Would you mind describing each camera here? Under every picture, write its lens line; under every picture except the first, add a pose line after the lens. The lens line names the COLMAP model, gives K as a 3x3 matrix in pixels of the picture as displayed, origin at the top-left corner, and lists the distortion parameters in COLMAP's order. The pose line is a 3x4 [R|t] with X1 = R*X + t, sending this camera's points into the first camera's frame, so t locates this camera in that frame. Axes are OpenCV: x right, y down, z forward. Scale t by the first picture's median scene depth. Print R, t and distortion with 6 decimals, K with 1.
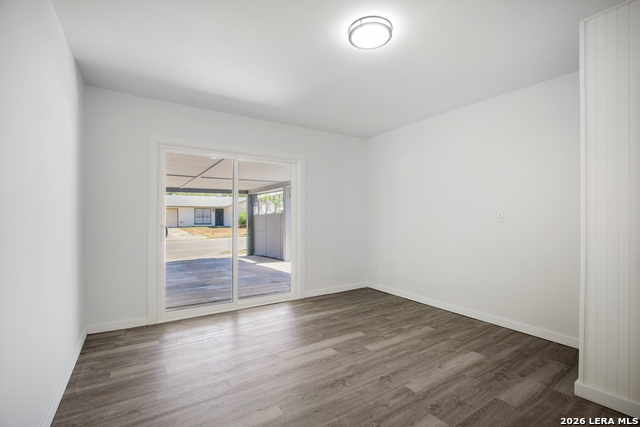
lens RADIAL K [[290.3, 0, 324.3], [0, 290.3, 215.0], [0, 0, 1]] dist [0.003613, 0.000282]
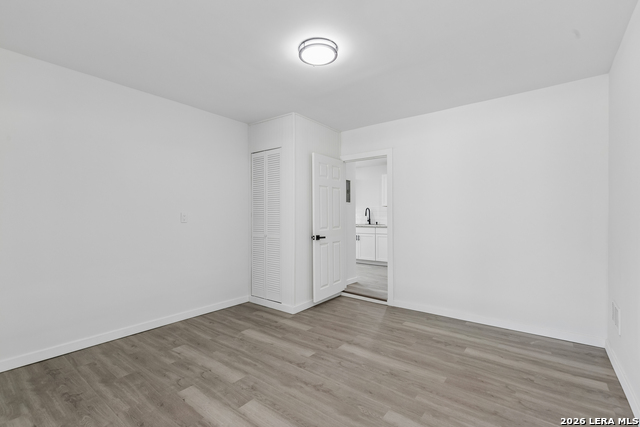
lens RADIAL K [[290.3, 0, 324.3], [0, 290.3, 215.0], [0, 0, 1]] dist [0.003613, 0.000282]
pose [[-0.310475, 0.008946, 0.950540, -0.691138], [-0.001776, 0.999949, -0.009991, 0.007834], [-0.950580, -0.004790, -0.310443, 1.014737]]
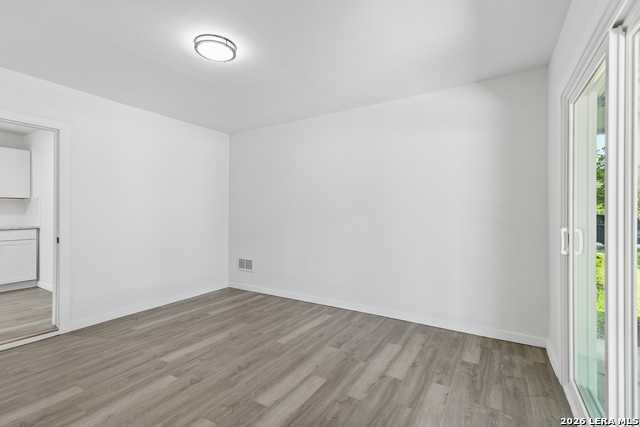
lens RADIAL K [[290.3, 0, 324.3], [0, 290.3, 215.0], [0, 0, 1]] dist [0.003613, 0.000282]
pose [[-0.901865, 0.000621, -0.432018, 0.196026], [0.001223, 0.999999, -0.001116, 0.006762], [0.432017, -0.001535, -0.901864, 1.663282]]
